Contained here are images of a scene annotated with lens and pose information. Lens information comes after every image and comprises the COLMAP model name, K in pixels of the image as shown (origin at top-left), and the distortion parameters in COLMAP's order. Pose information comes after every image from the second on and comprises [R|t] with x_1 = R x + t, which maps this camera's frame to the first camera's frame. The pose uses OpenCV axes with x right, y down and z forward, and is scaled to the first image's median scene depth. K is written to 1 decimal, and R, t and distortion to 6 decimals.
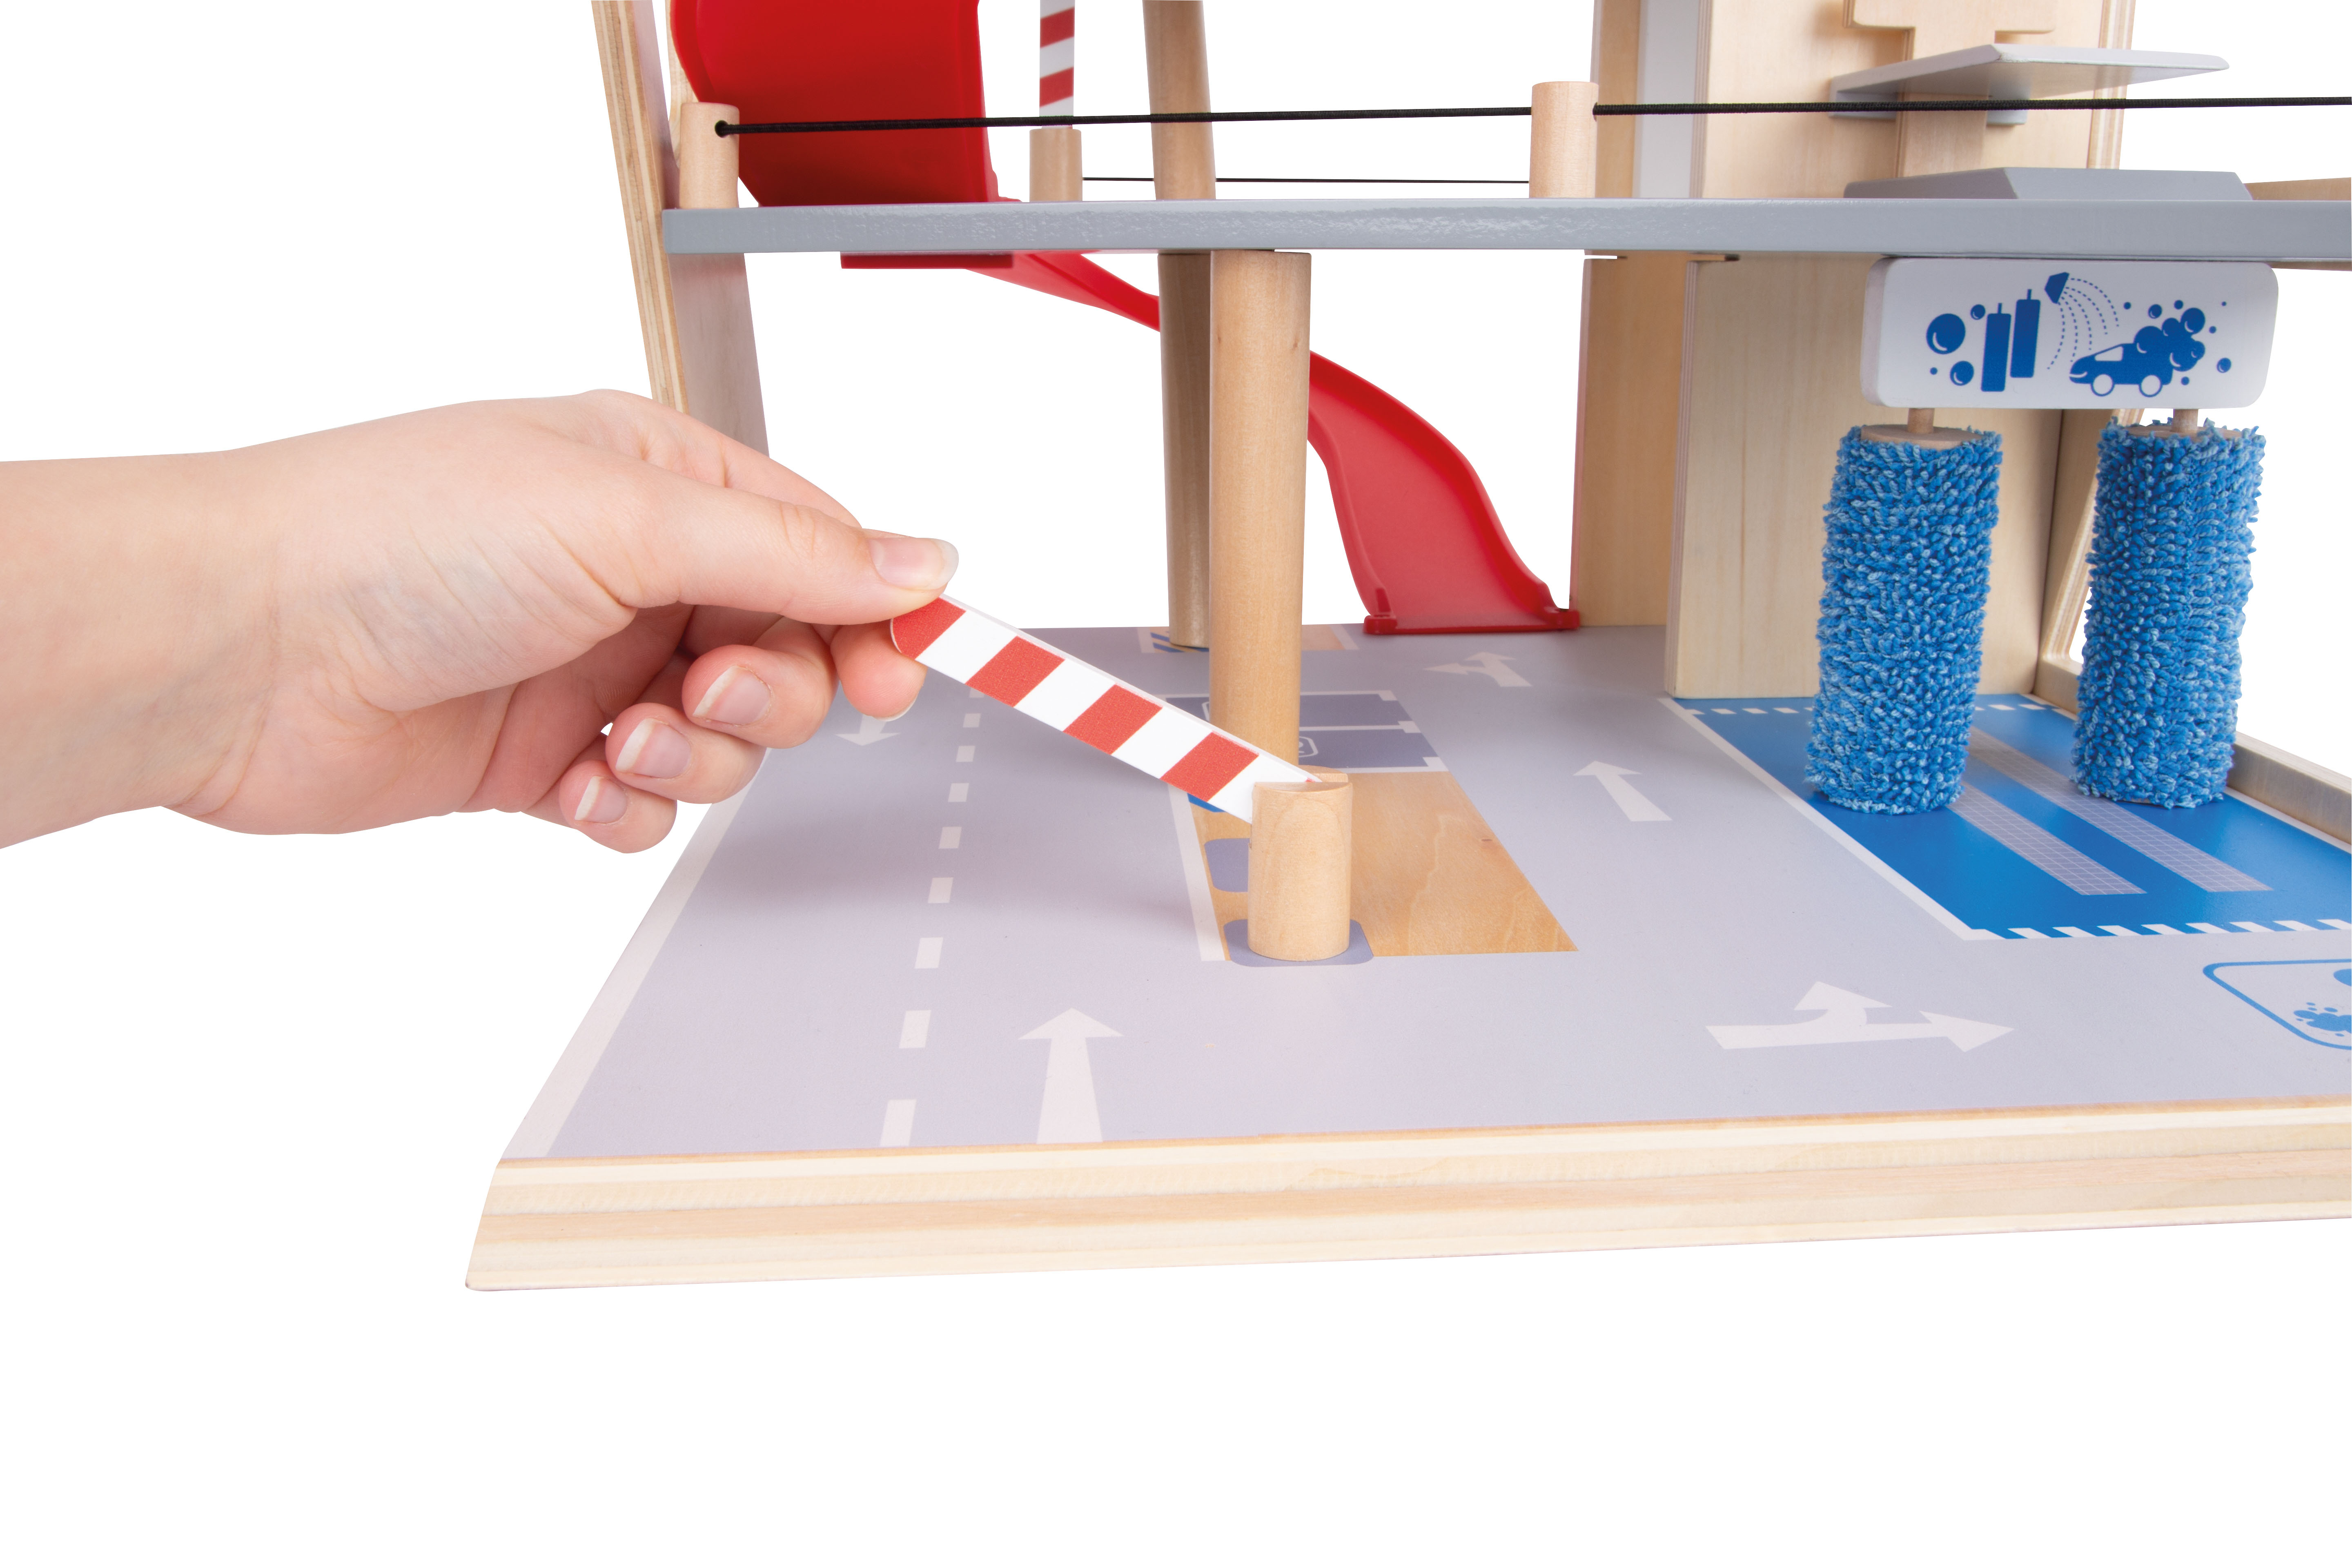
lens RADIAL K [[2113.8, 0, 1246.1], [0, 2113.8, 793.6], [0, 0, 1]] dist [-0.056021, 0.089242]
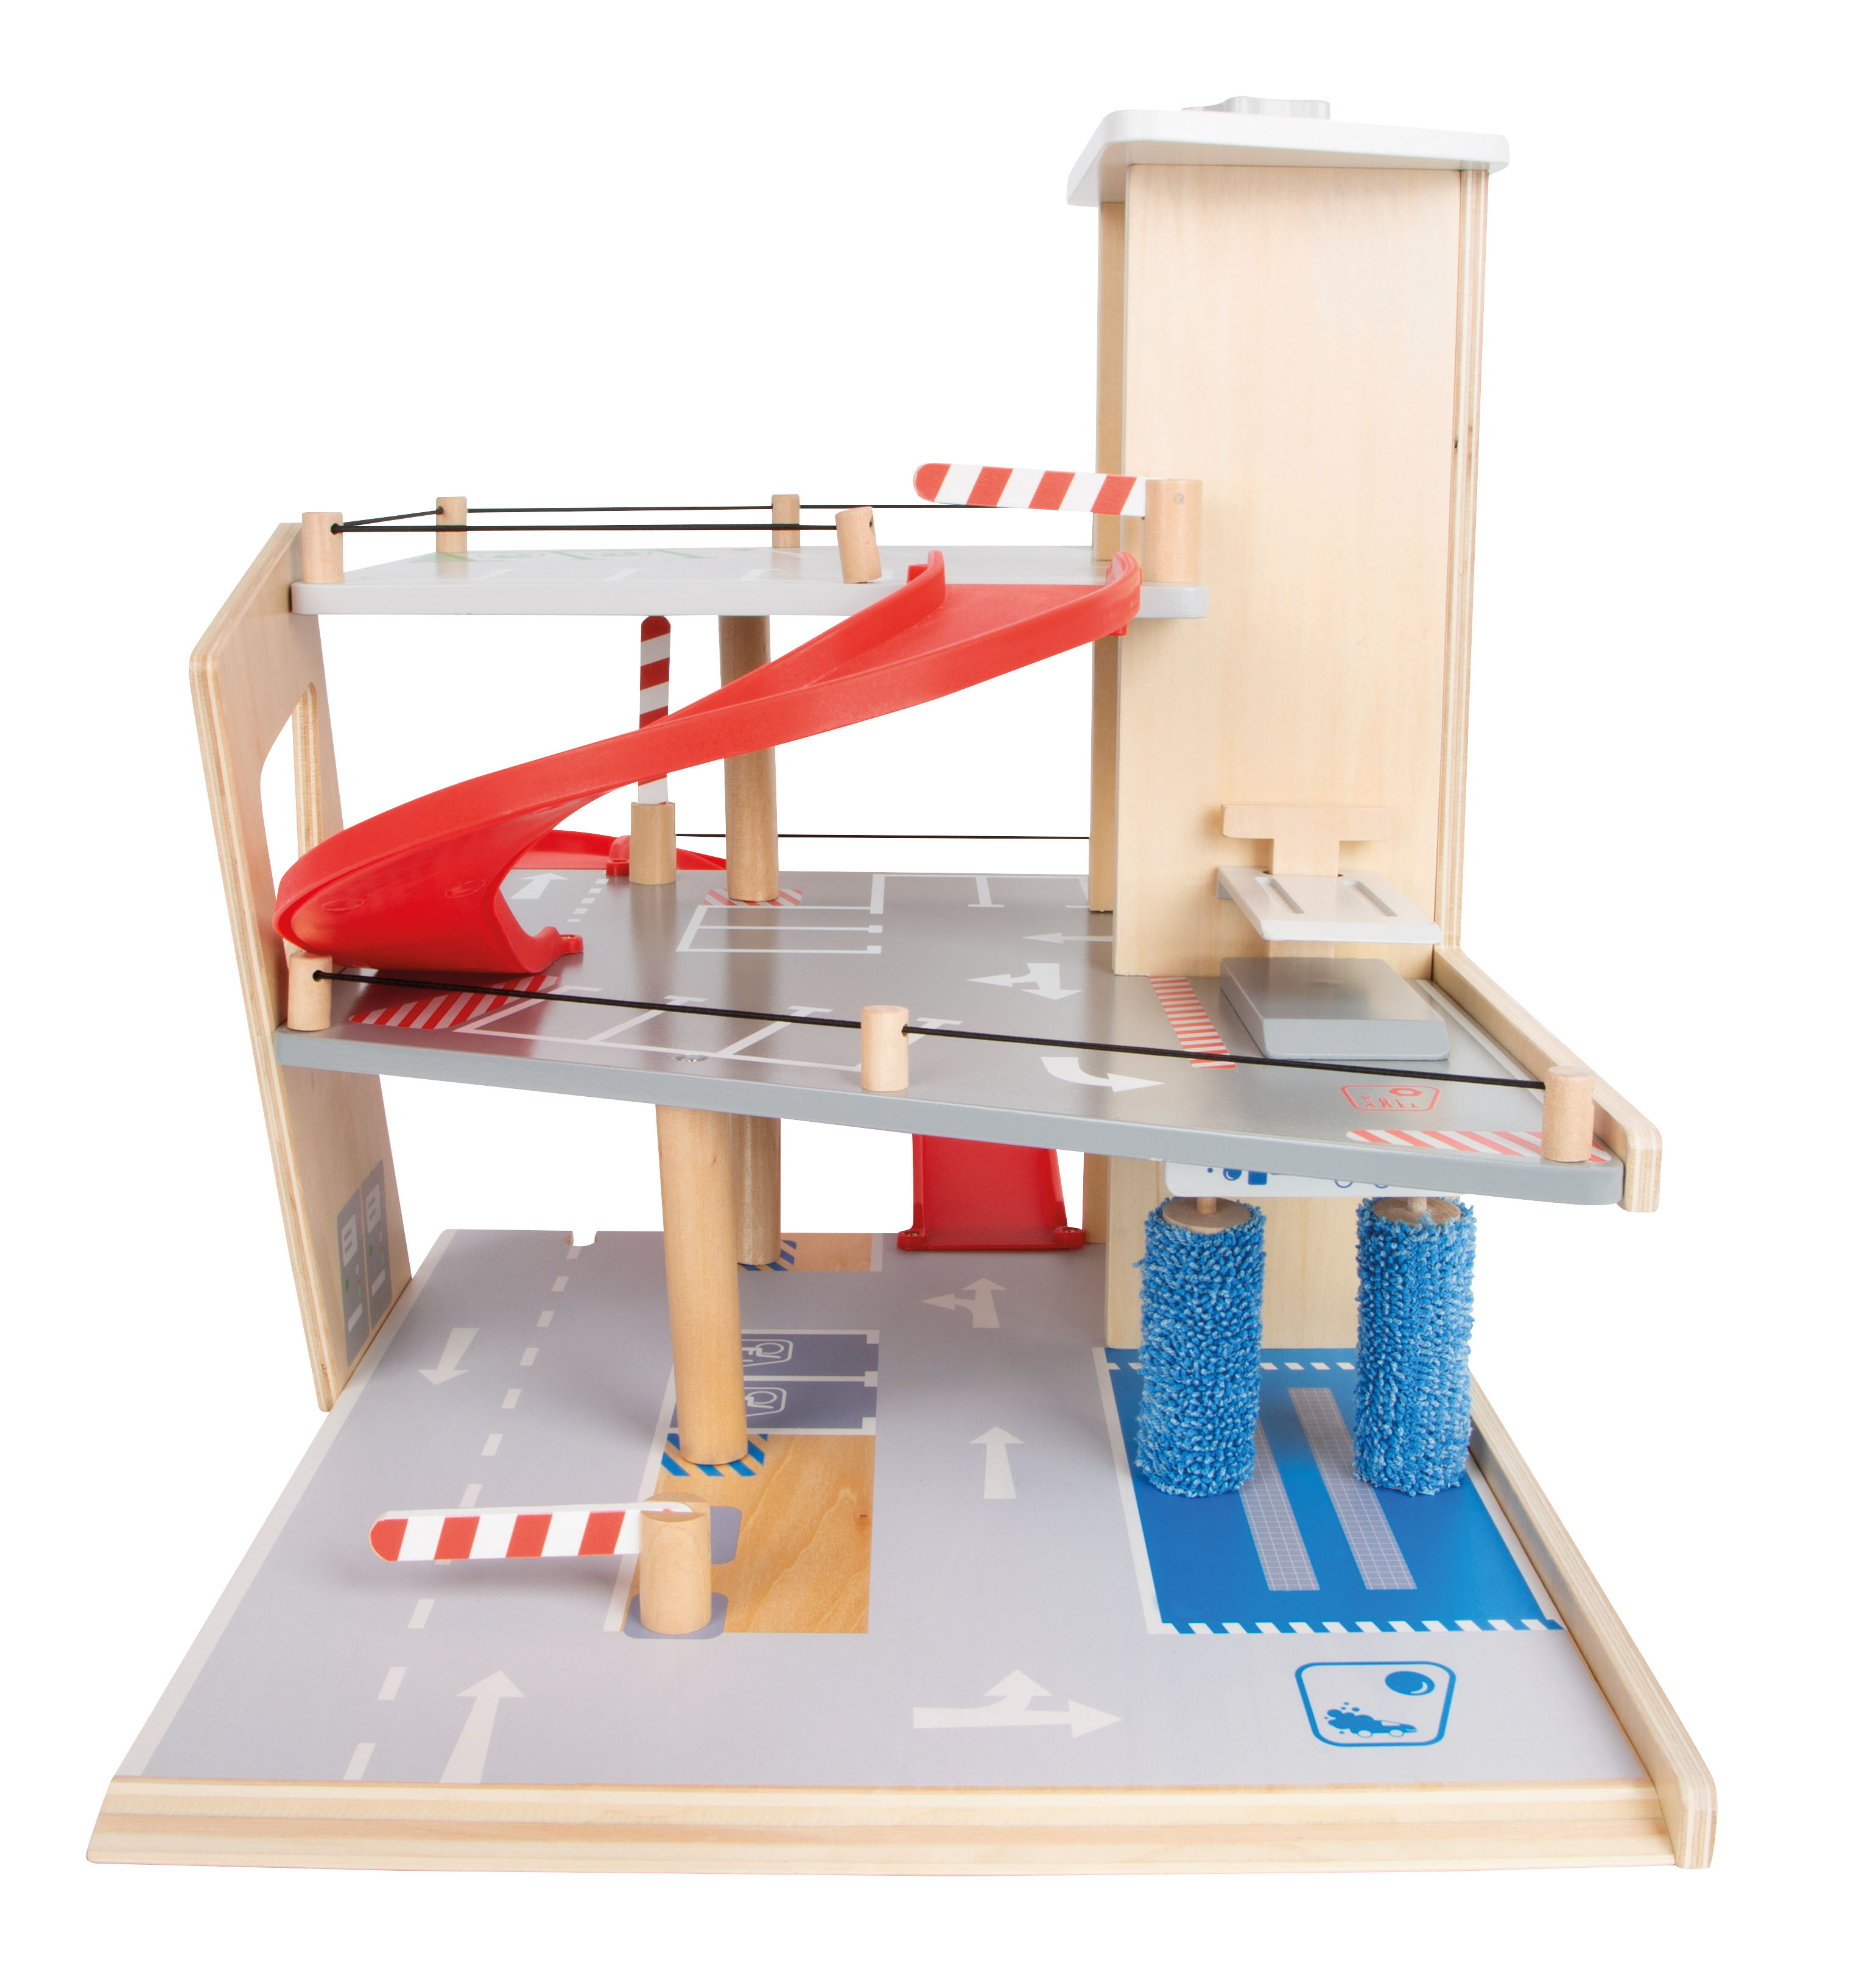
lens RADIAL K [[2462.3, 0, 938.0], [0, 2462.3, 987.5], [0, 0, 1]] dist [-0.088640, -0.007961]
pose [[0.997242, 0.019577, -0.071589, 0.264682], [-0.023136, 0.998520, -0.049226, -0.235392], [0.070519, 0.050746, 0.996219, -0.555578]]
